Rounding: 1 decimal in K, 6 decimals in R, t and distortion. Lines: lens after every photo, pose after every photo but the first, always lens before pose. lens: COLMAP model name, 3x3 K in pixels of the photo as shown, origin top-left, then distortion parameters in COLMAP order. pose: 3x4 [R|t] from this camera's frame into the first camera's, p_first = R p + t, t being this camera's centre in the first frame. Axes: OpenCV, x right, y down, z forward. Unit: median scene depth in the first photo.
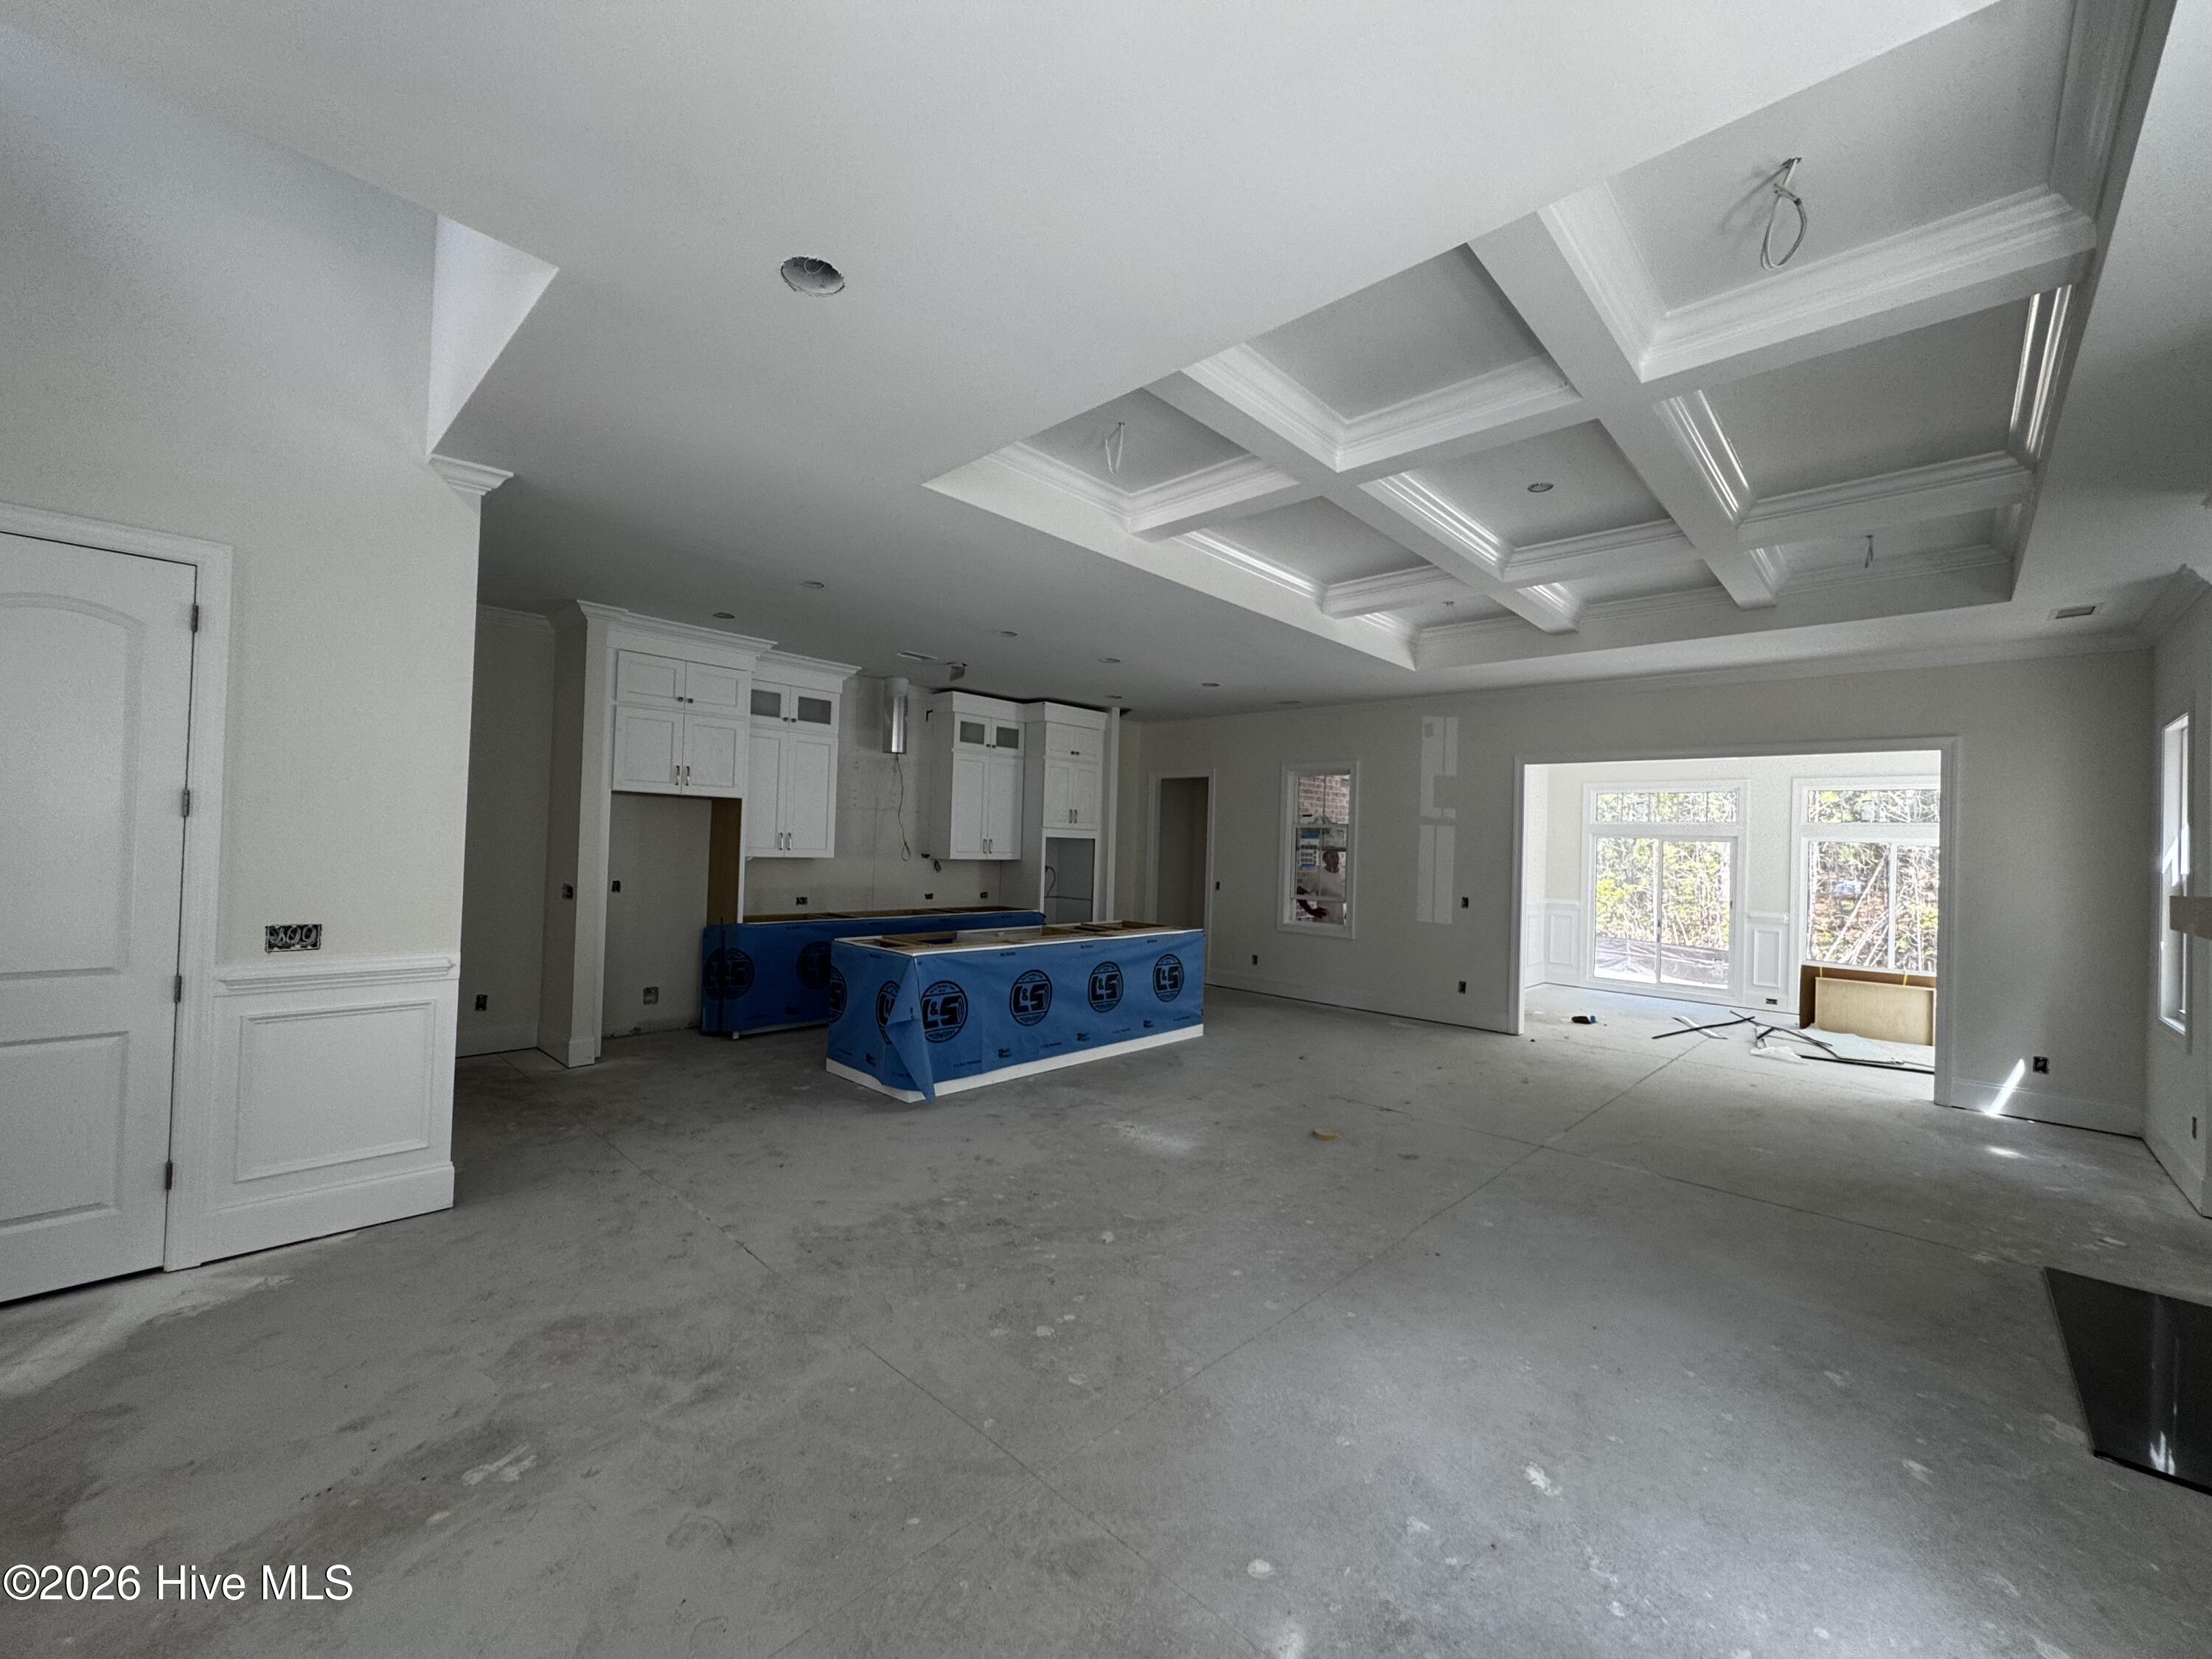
lens RADIAL K [[886.0, 0, 1099.4], [0, 886.0, 823.1], [0, 0, 1]] dist [-0.004532, 0.000352]
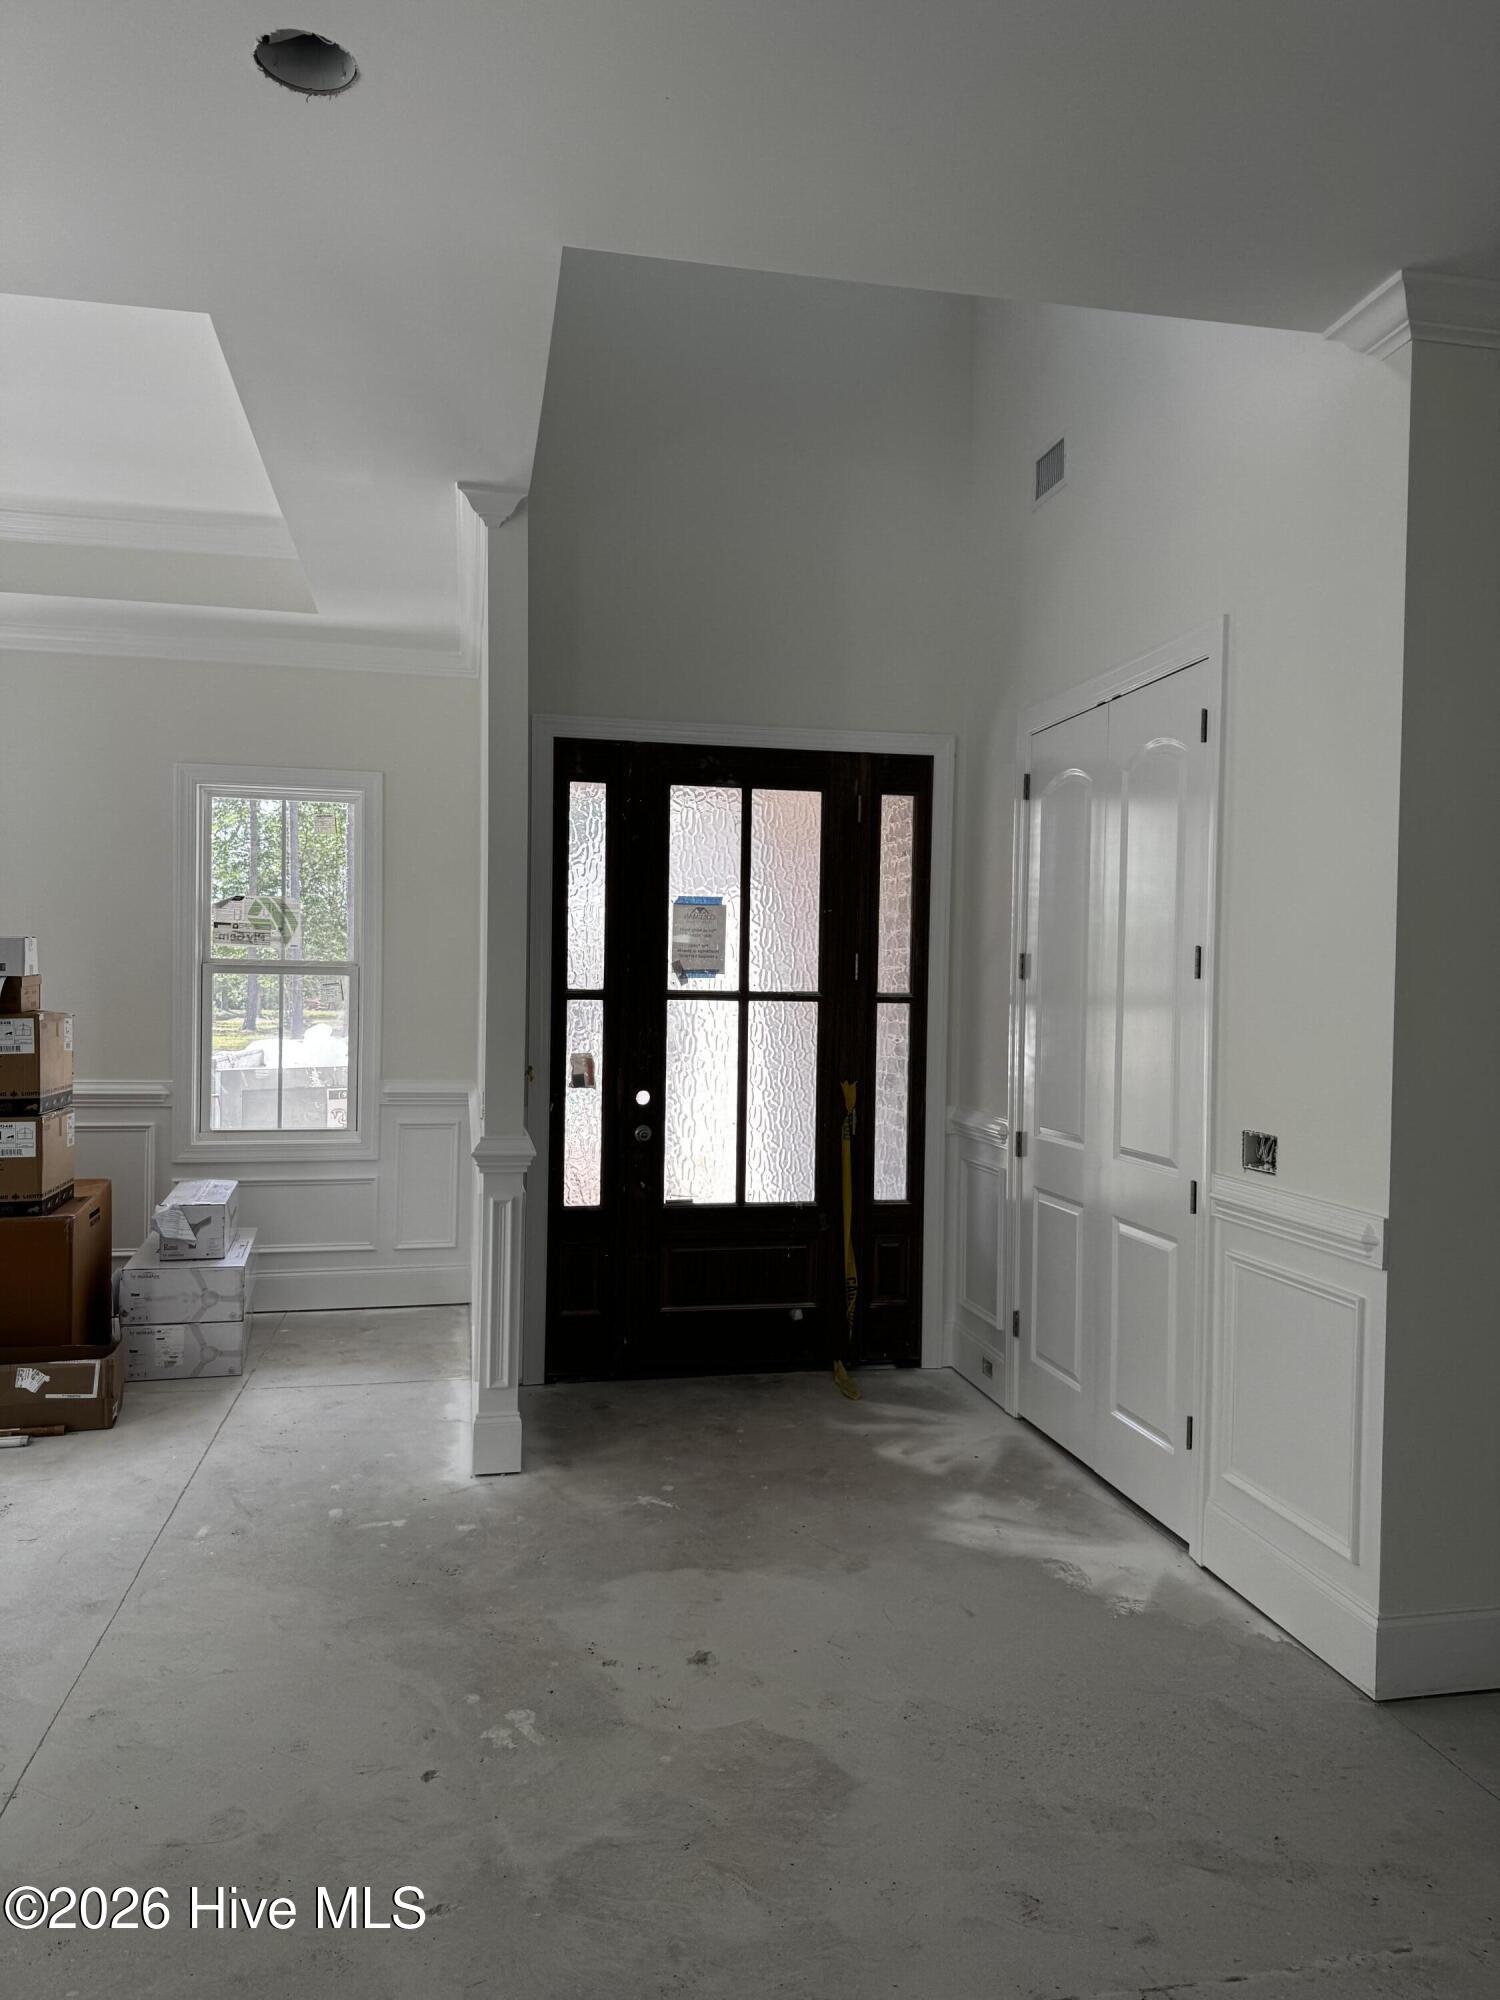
lens RADIAL K [[1413.8, 0, 744.8], [0, 1413.8, 1014.7], [0, 0, 1]] dist [0.048171, -0.054230]
pose [[-0.563746, -0.026725, -0.825516, 0.109643], [-0.023435, 0.999592, -0.016357, 0.025581], [0.825616, 0.010125, -0.564142, 0.647849]]
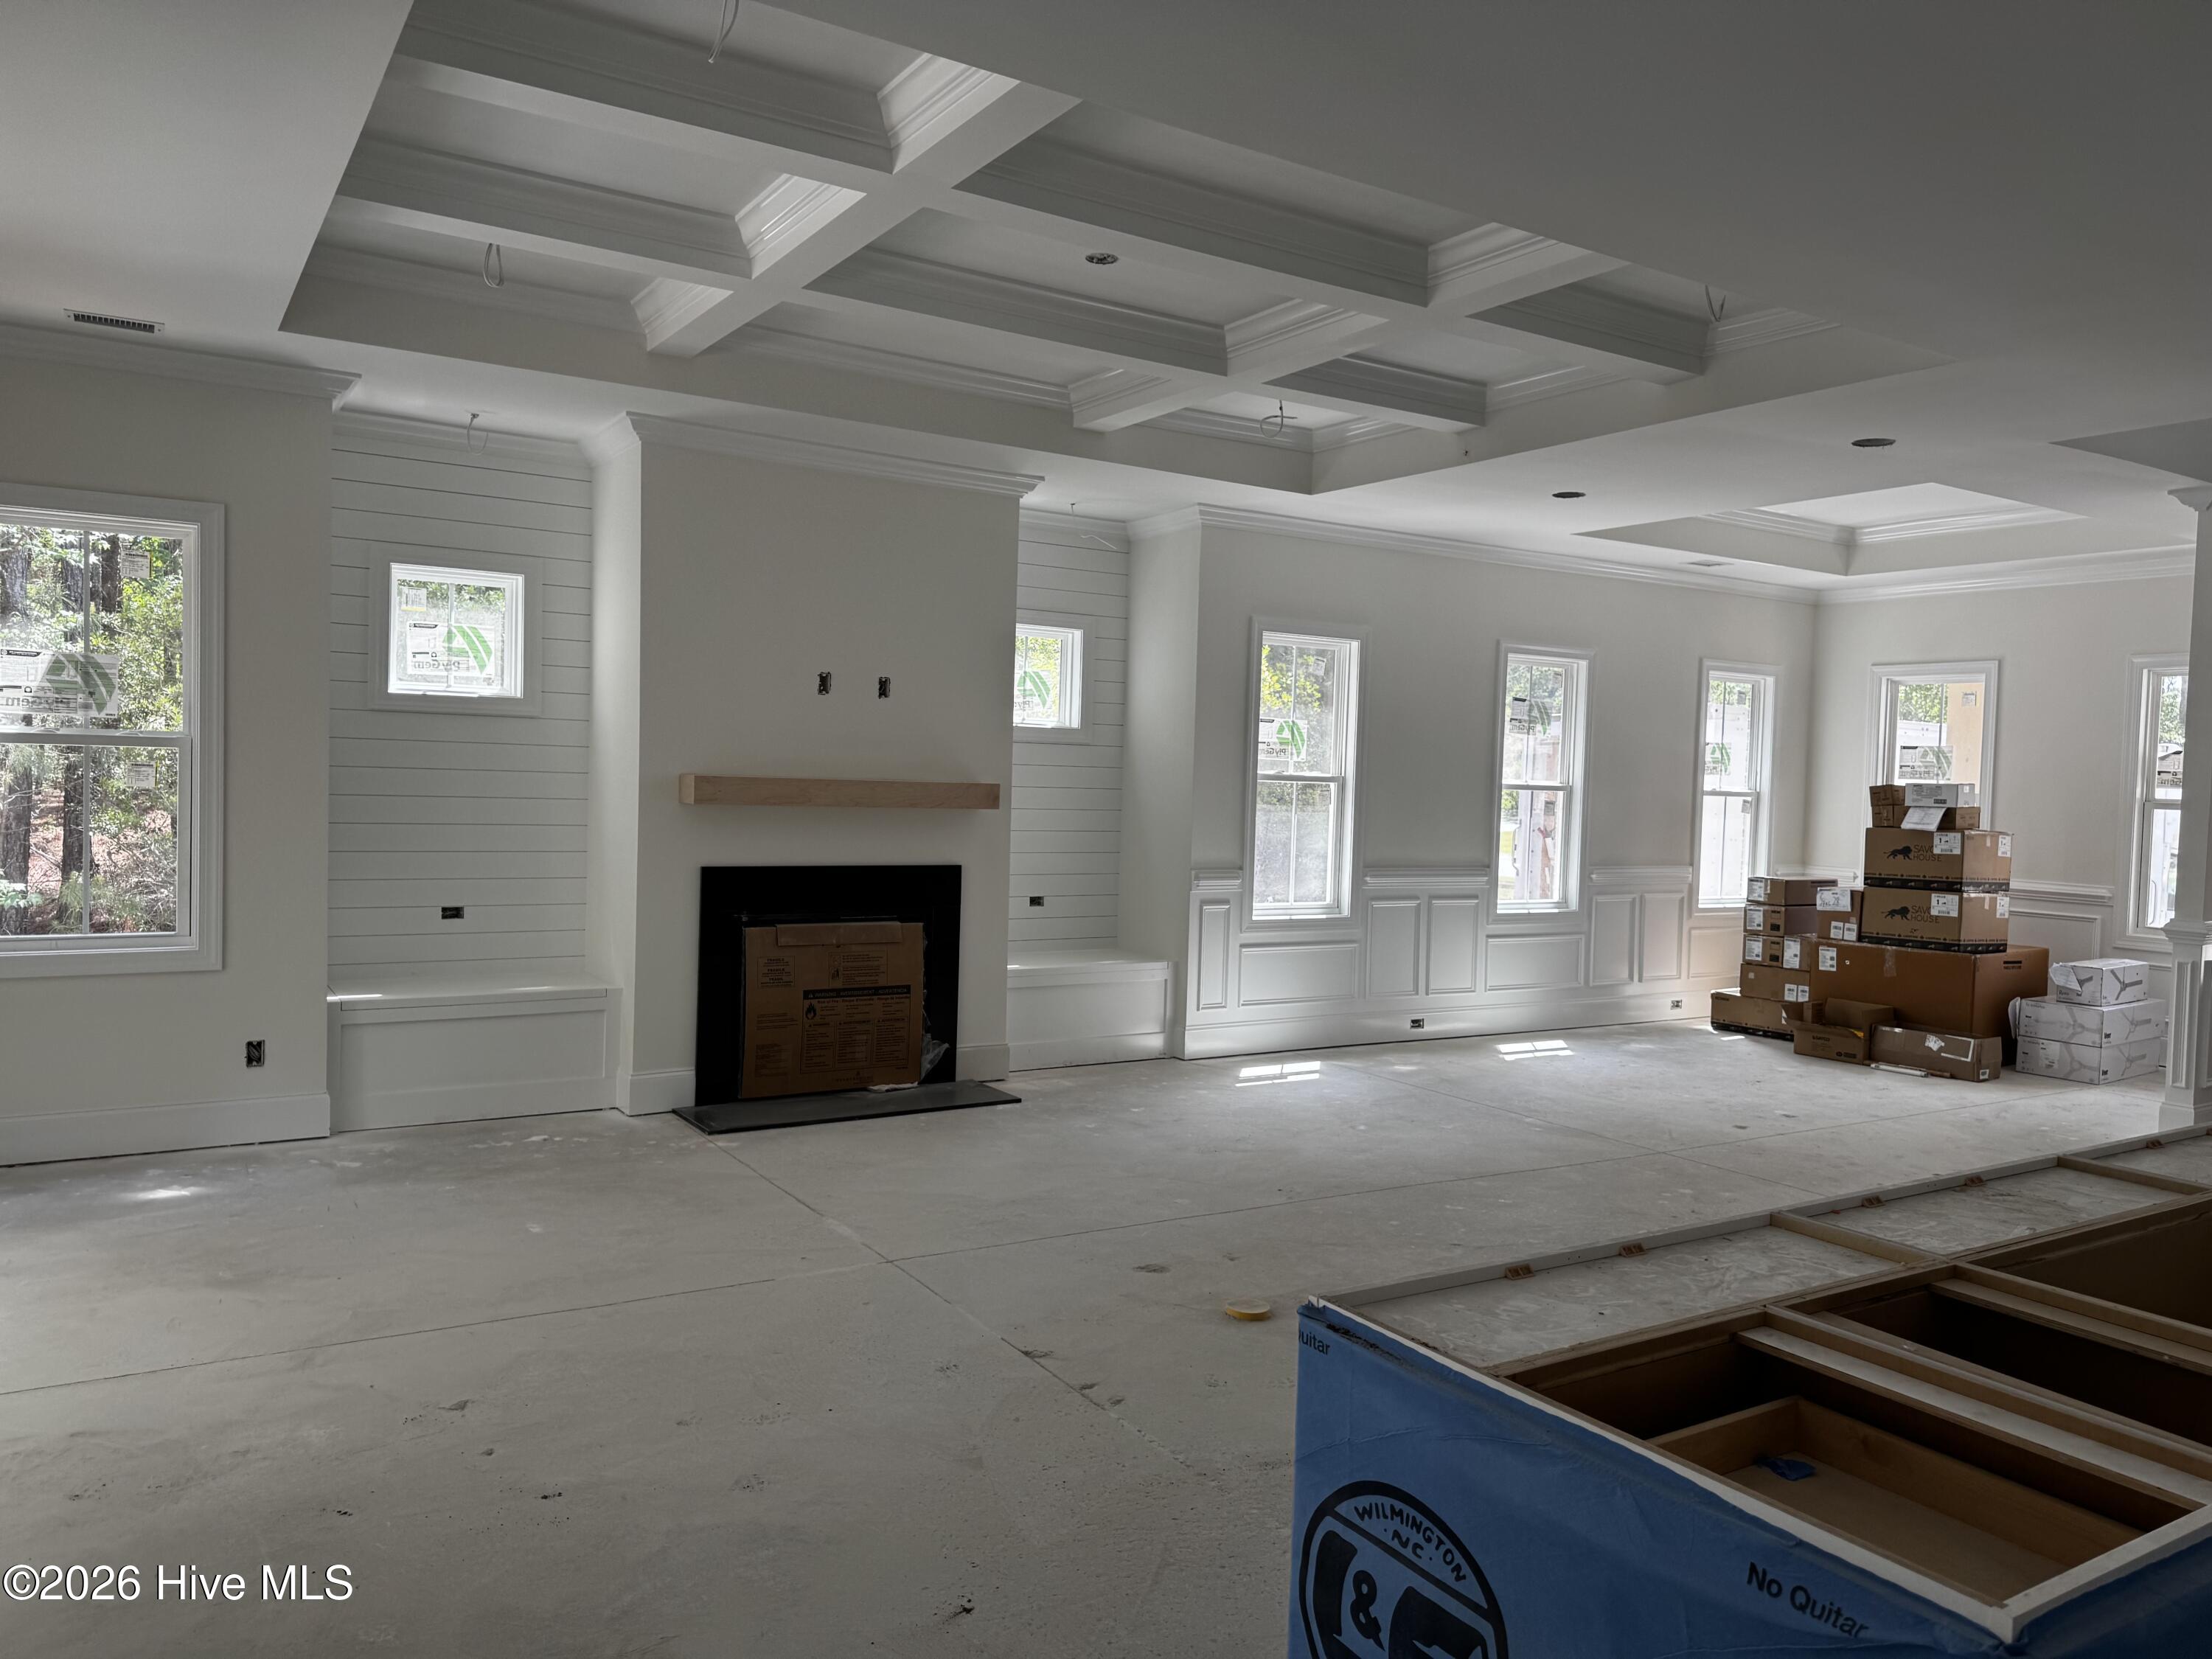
lens RADIAL K [[1563.7, 0, 1099.4], [0, 1563.7, 831.9], [0, 0, 1]] dist [0.048171, -0.054230]
pose [[-0.968429, -0.075550, 0.237568, 0.104371], [-0.070072, 0.997047, 0.031432, 0.029780], [-0.239241, 0.013793, -0.970862, 1.132732]]
